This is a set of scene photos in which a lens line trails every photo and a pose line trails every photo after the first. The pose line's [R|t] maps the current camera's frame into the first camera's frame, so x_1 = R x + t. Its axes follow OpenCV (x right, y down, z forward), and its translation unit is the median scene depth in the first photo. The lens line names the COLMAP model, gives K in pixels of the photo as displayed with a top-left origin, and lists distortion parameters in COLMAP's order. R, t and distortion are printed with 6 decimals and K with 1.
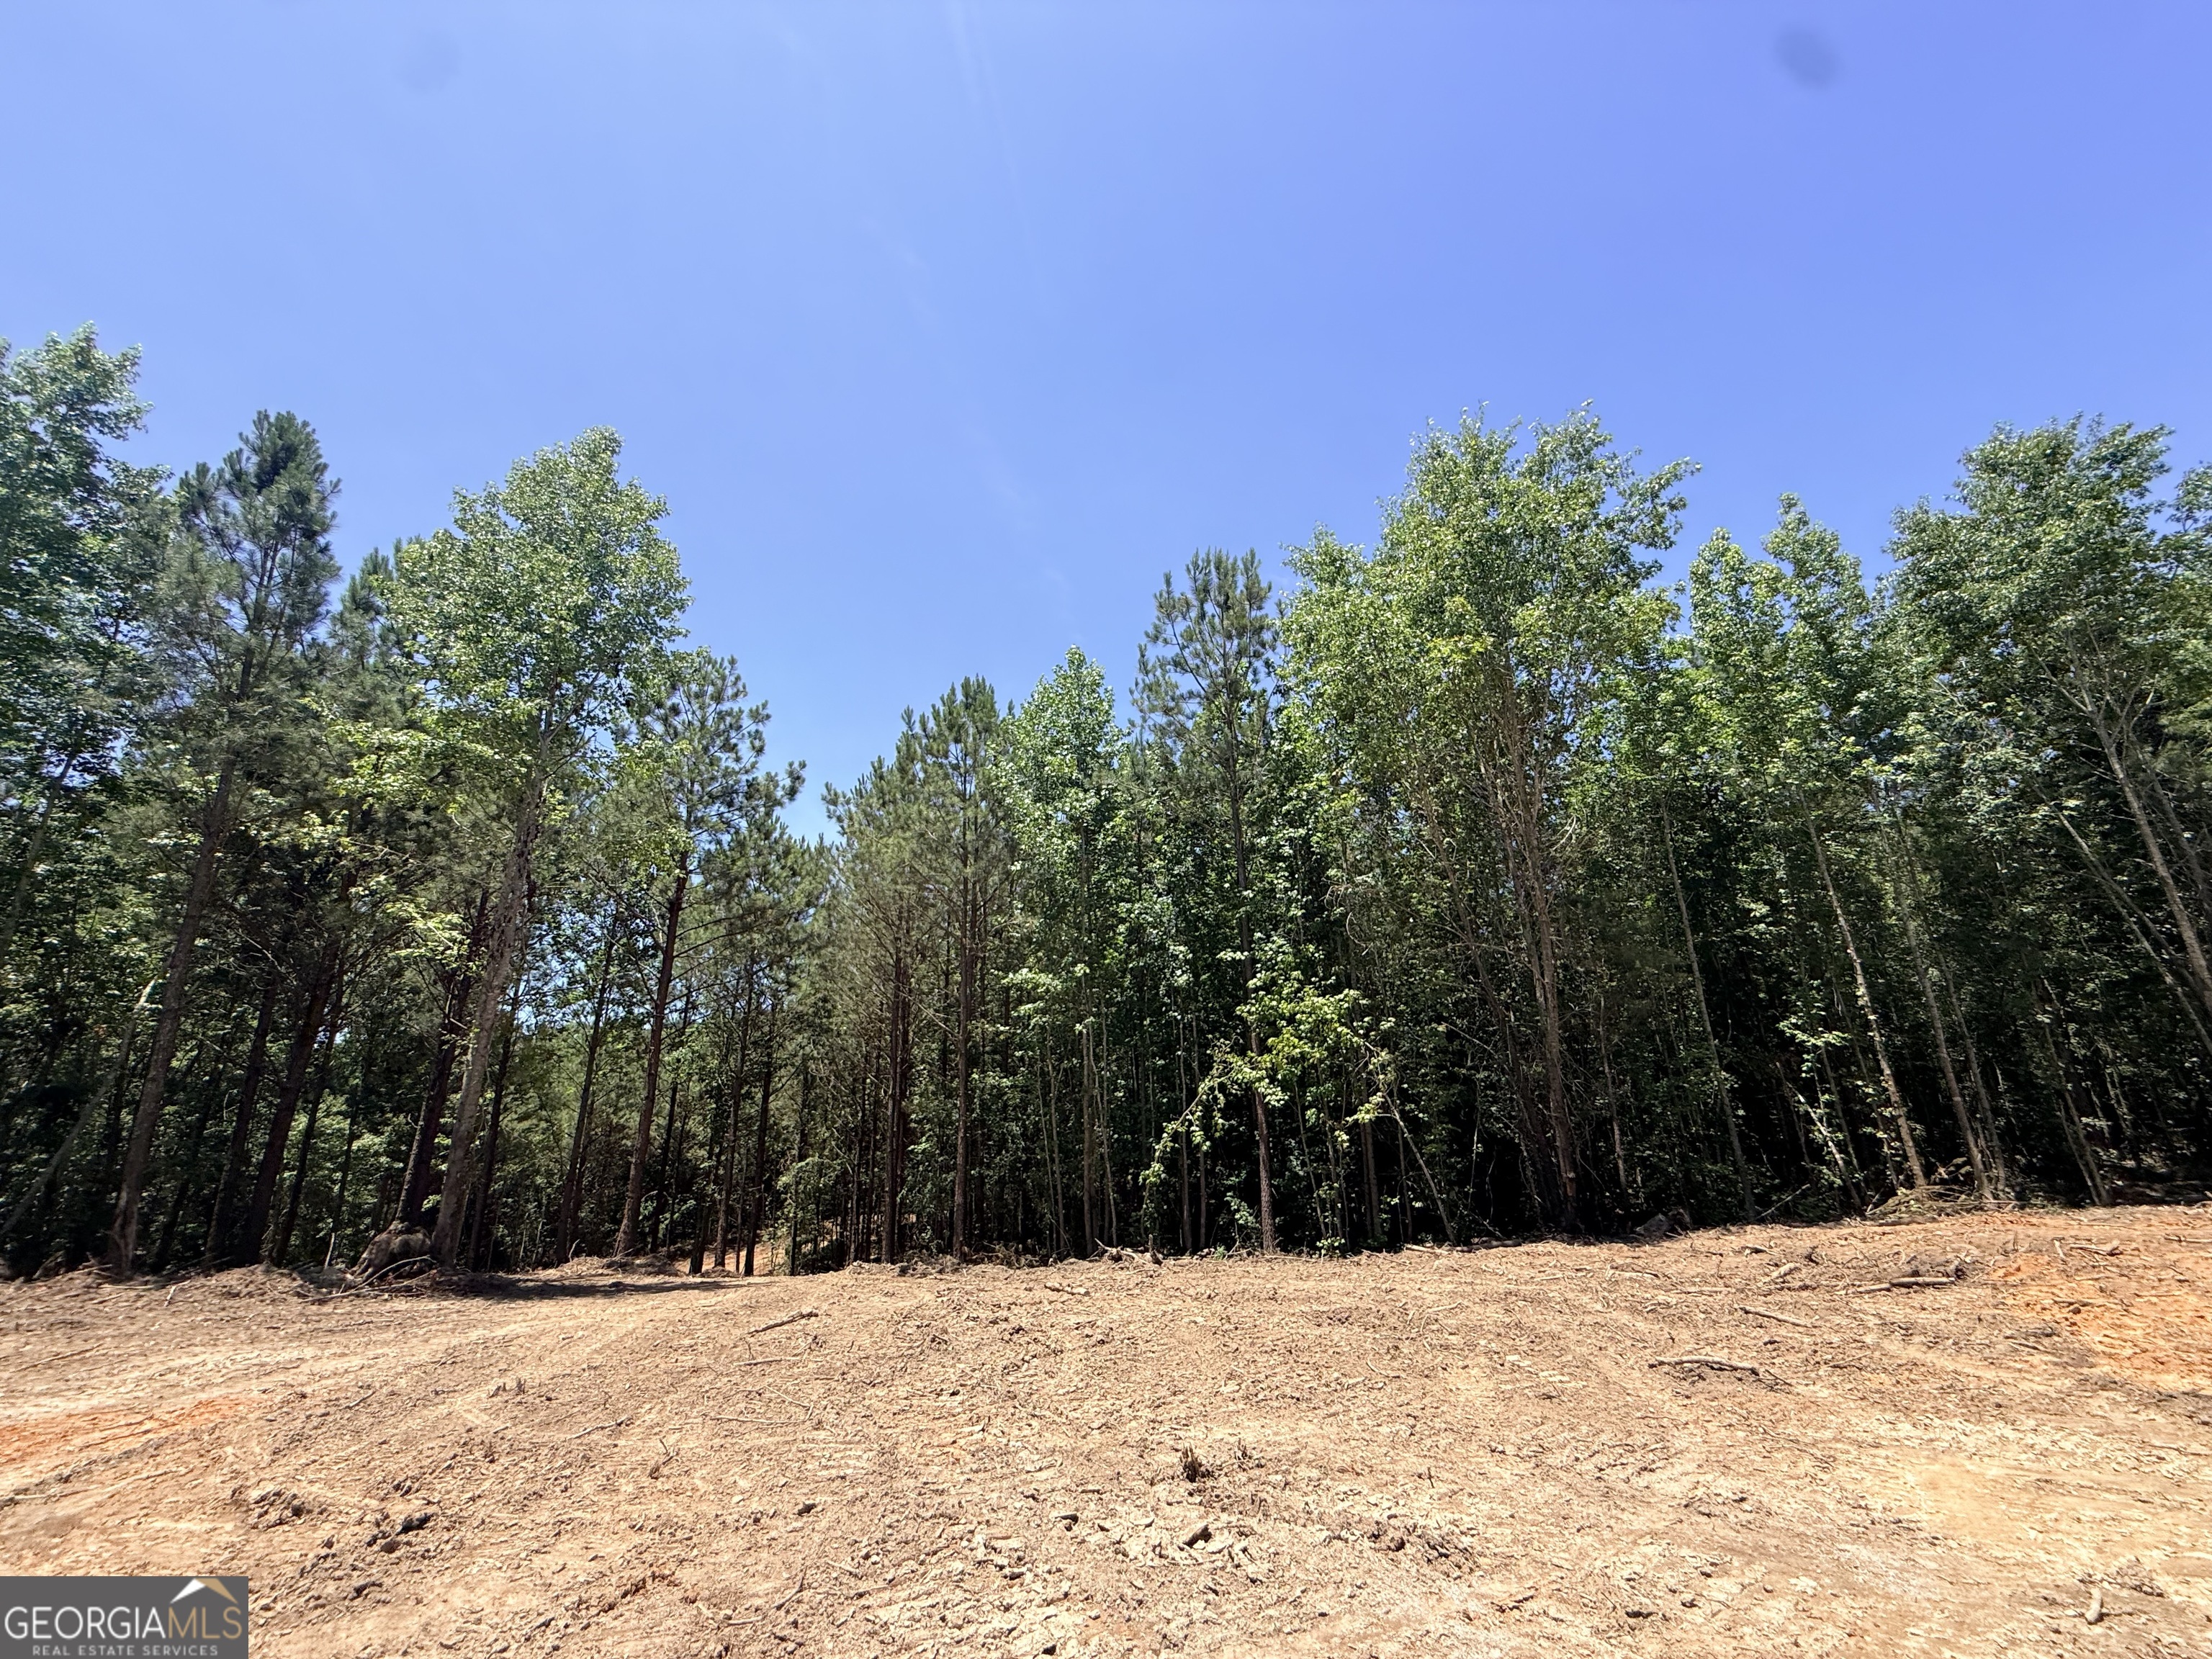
lens RADIAL K [[887.6, 0, 1109.4], [0, 887.6, 827.7], [0, 0, 1]] dist [0.002275, 0.000016]
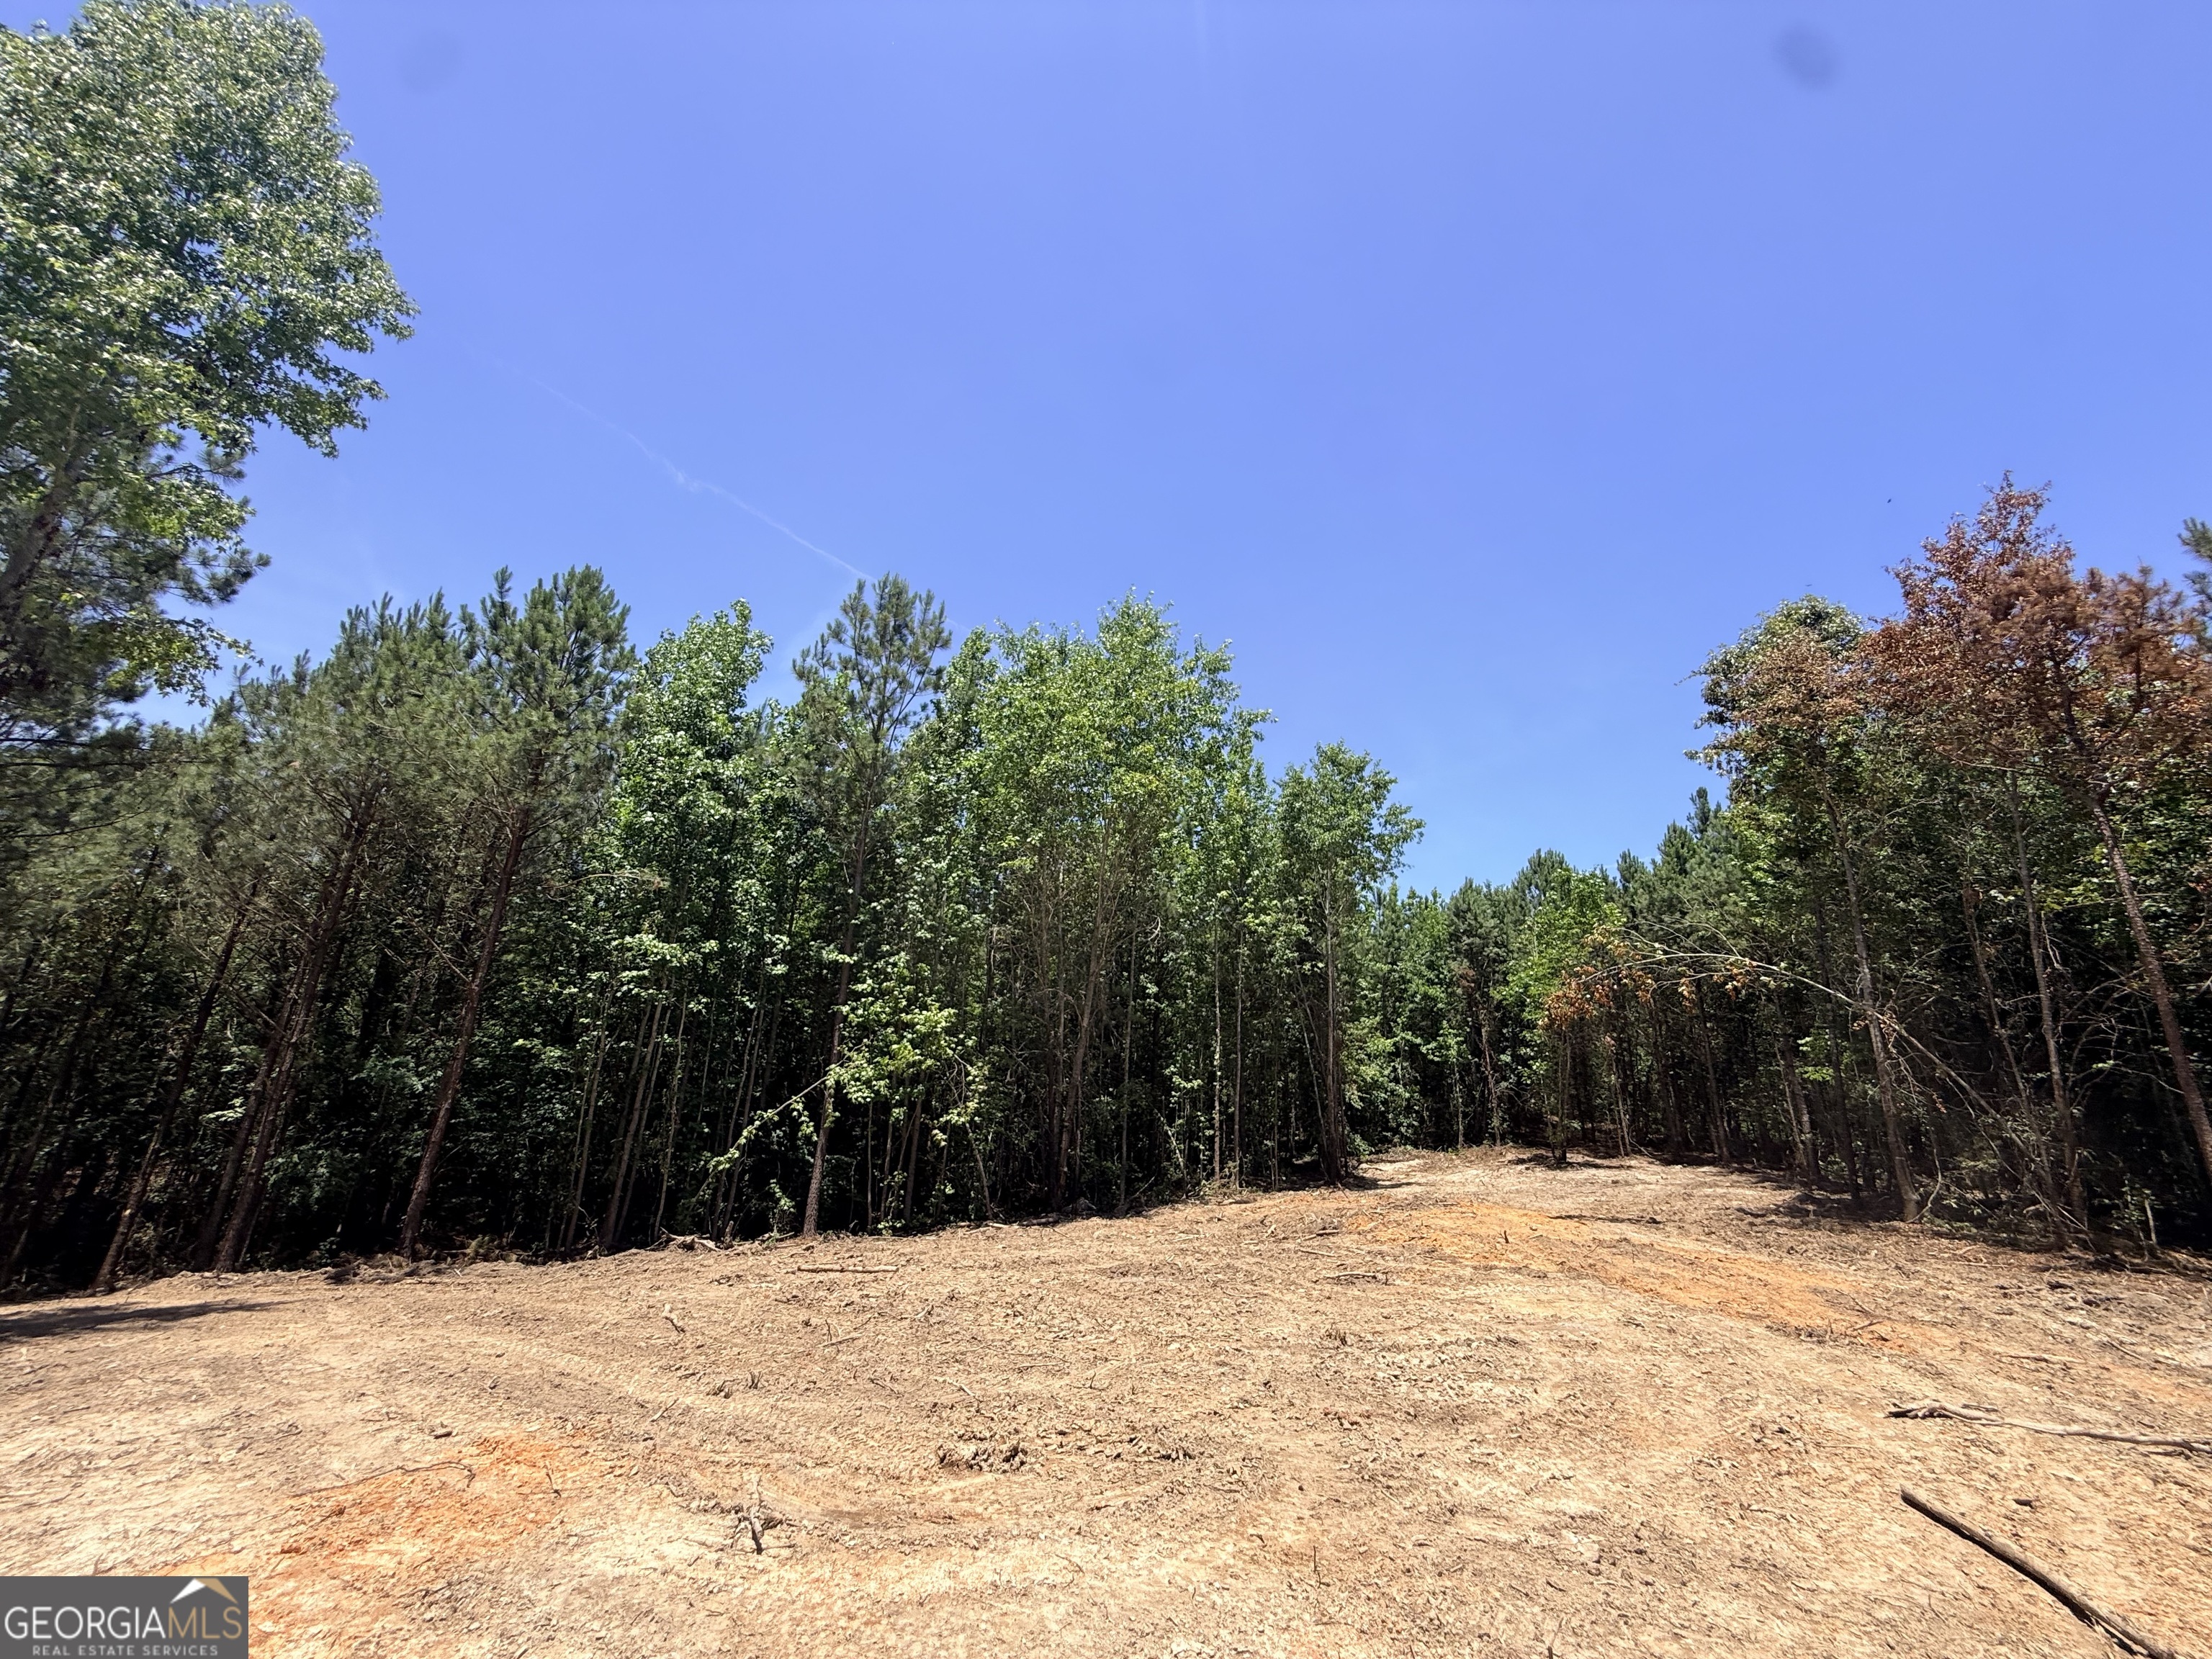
lens RADIAL K [[887.6, 0, 1102.0], [0, 887.6, 826.1], [0, 0, 1]] dist [0.002275, 0.000016]
pose [[0.685074, 0.277450, 0.673568, -0.455149], [-0.284713, 0.953063, -0.103001, 0.016744], [-0.670531, -0.121211, 0.731913, 0.038555]]
